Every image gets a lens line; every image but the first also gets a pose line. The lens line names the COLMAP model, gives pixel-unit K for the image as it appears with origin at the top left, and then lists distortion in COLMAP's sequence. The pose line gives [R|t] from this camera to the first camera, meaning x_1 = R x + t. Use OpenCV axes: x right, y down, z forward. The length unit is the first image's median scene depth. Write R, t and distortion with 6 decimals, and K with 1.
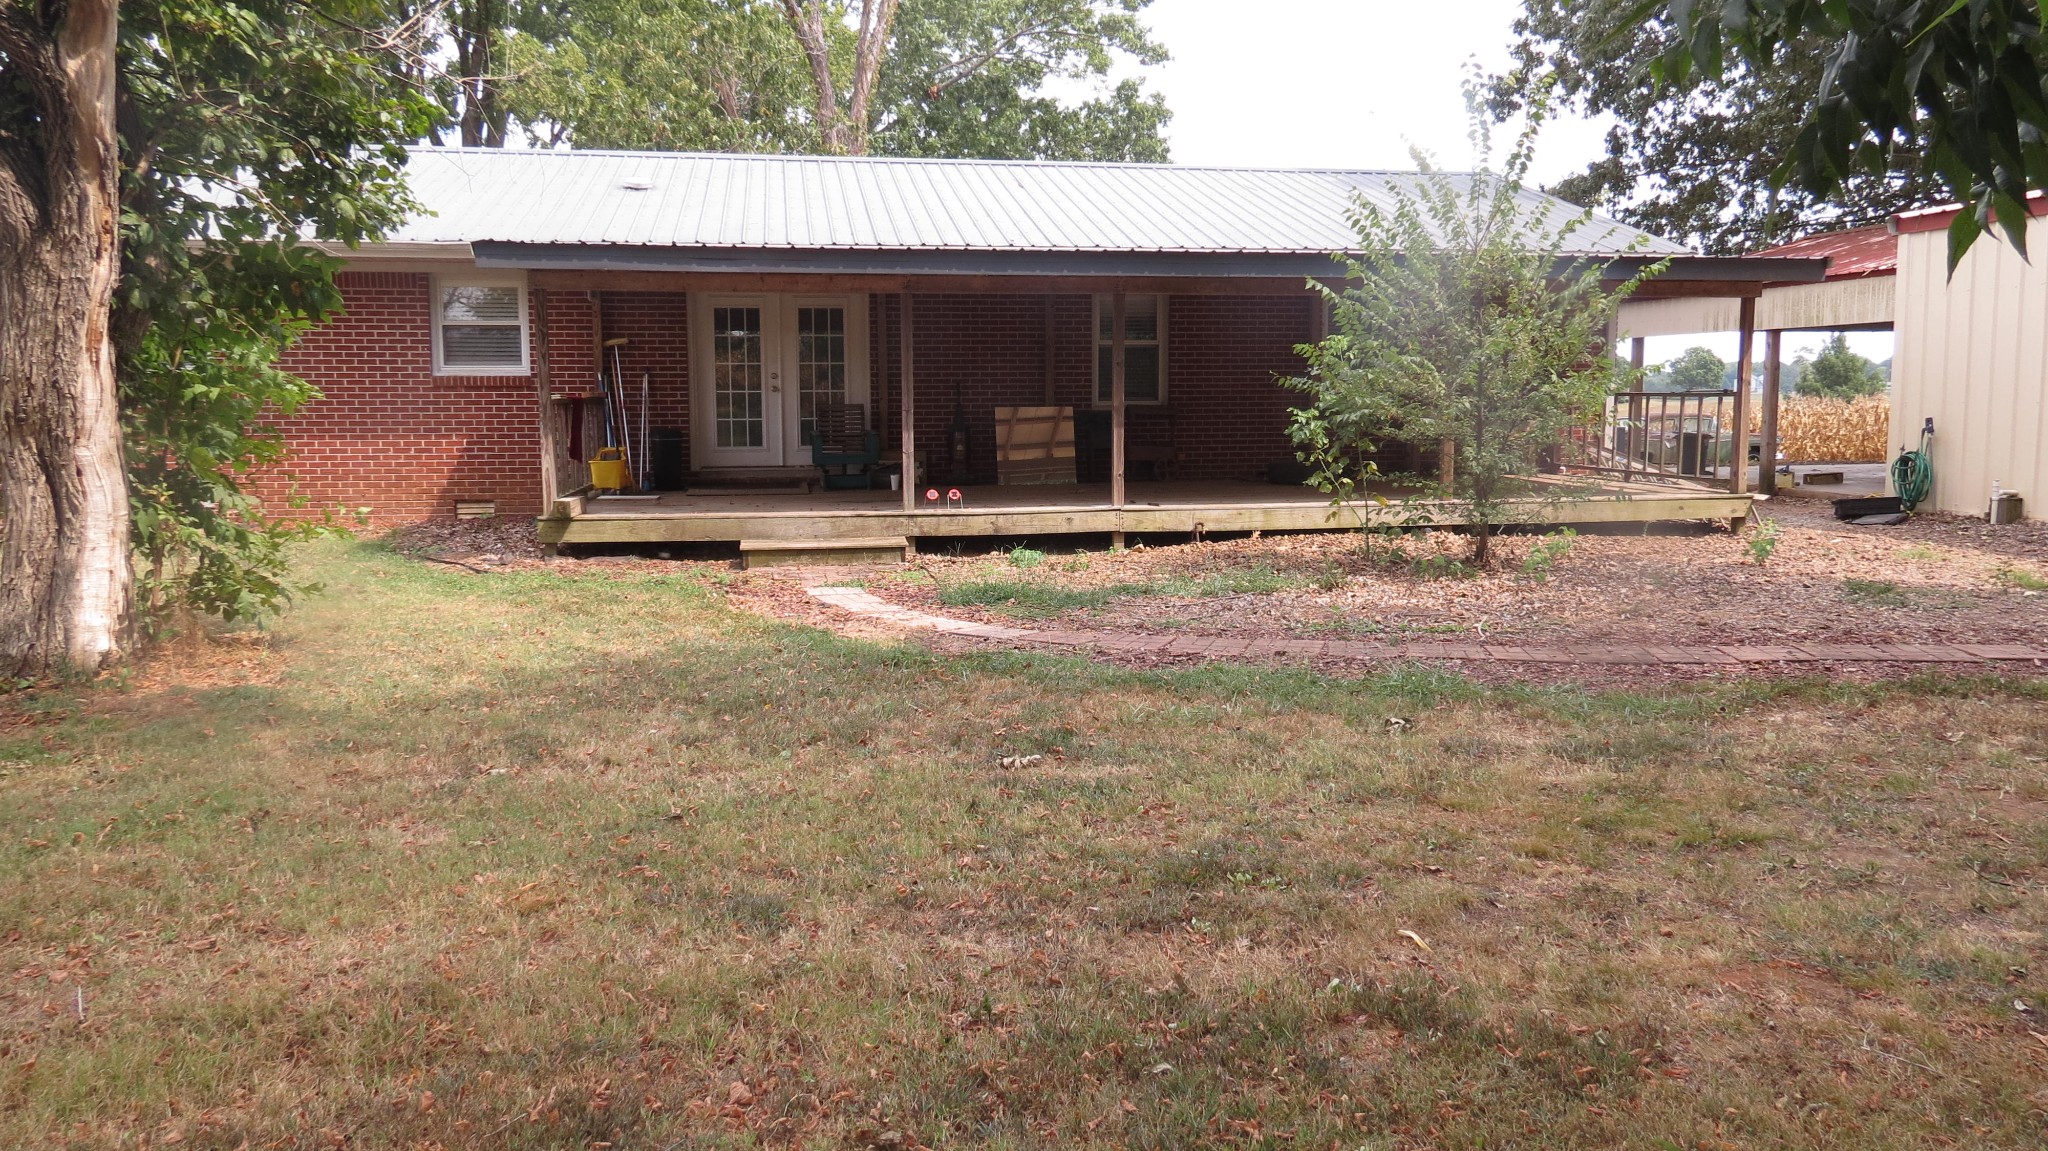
lens RADIAL K [[1467.1, 0, 1037.5], [0, 1467.1, 575.4], [0, 0, 1]] dist [-0.040428, -0.002110]
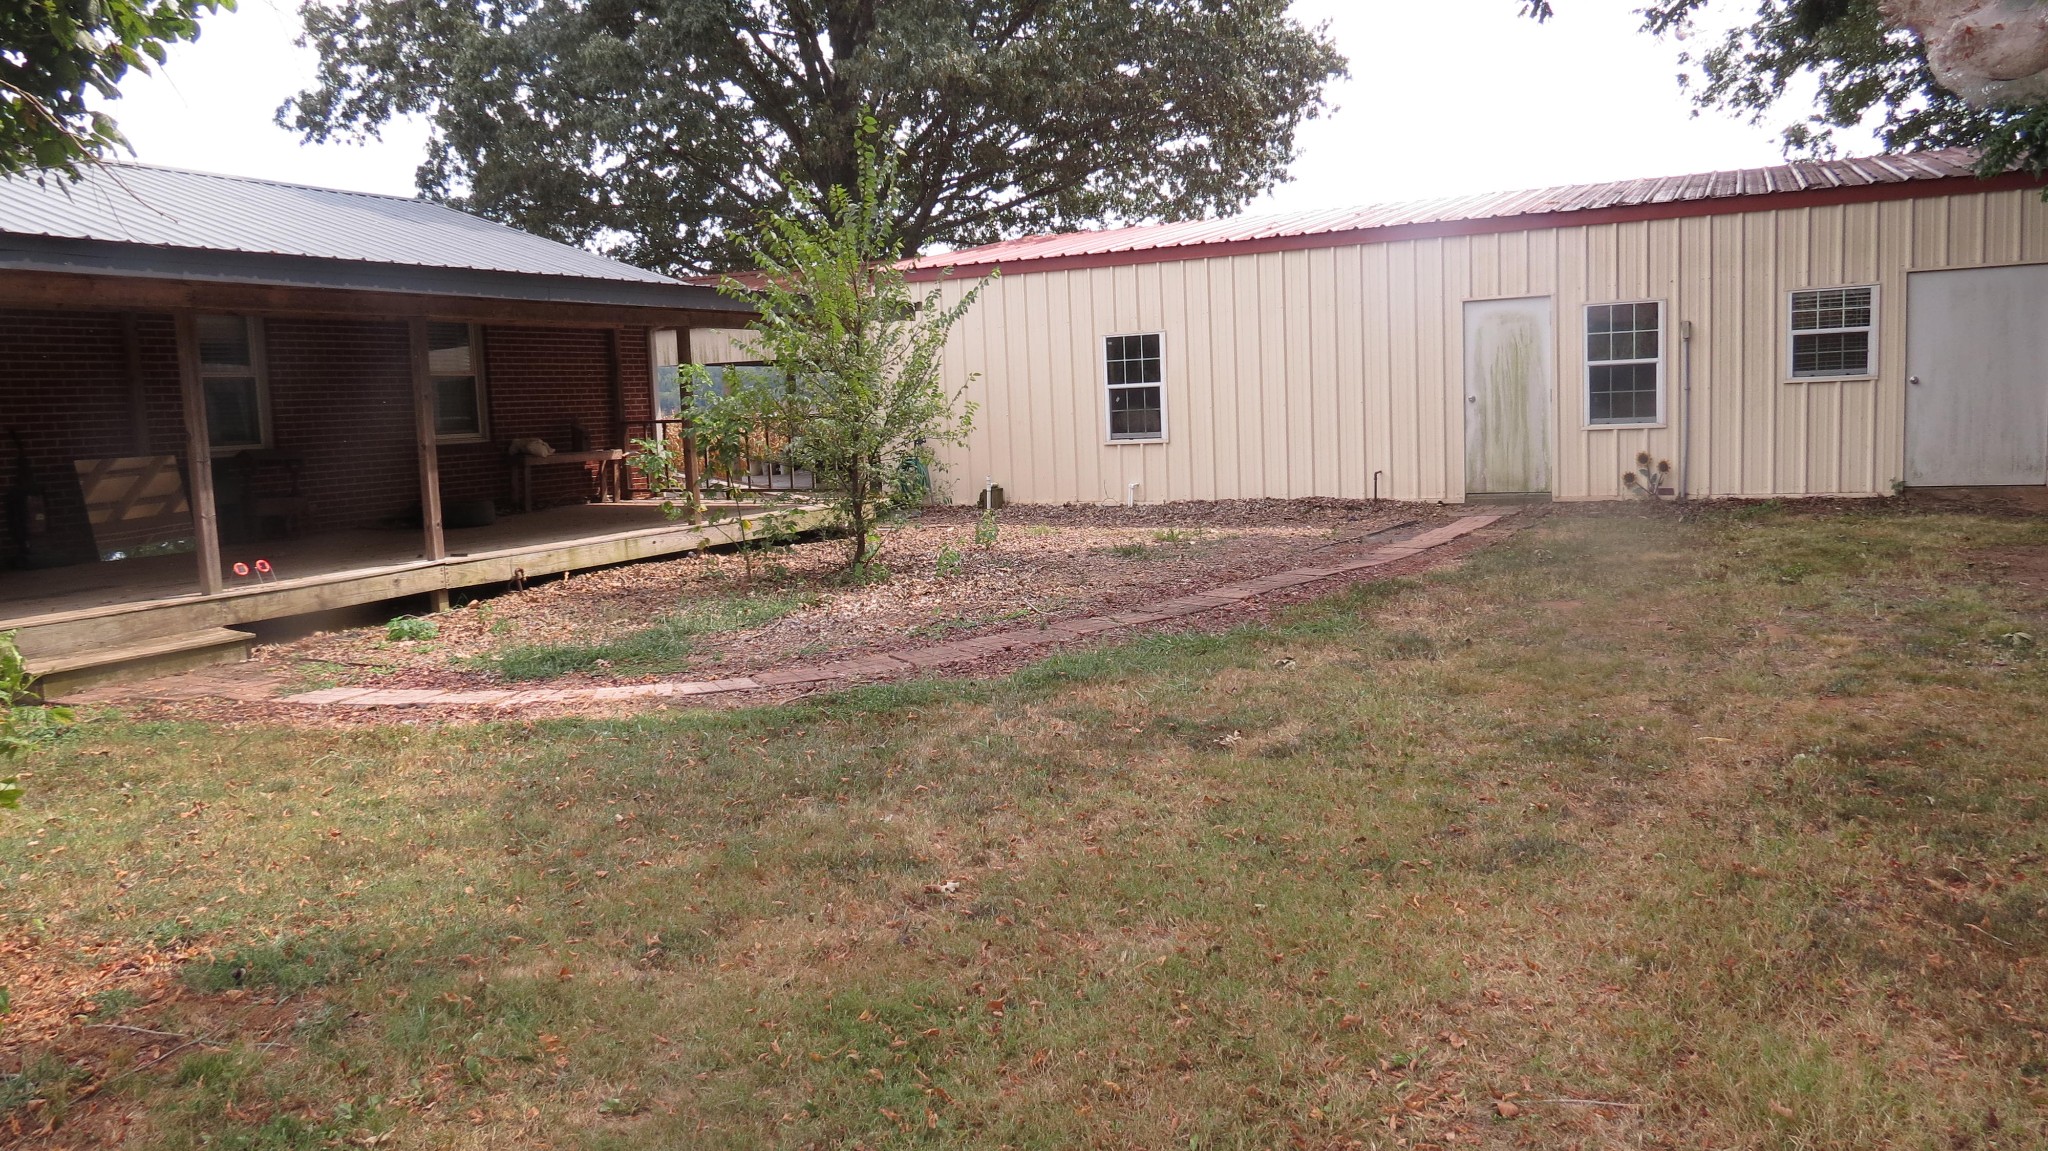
lens RADIAL K [[1467.1, 0, 1037.5], [0, 1467.1, 575.4], [0, 0, 1]] dist [-0.040428, -0.002110]
pose [[0.560432, -0.110787, 0.820757, -0.457421], [0.130093, 0.990486, 0.044867, -0.031019], [-0.817920, 0.081630, 0.569512, 0.220766]]
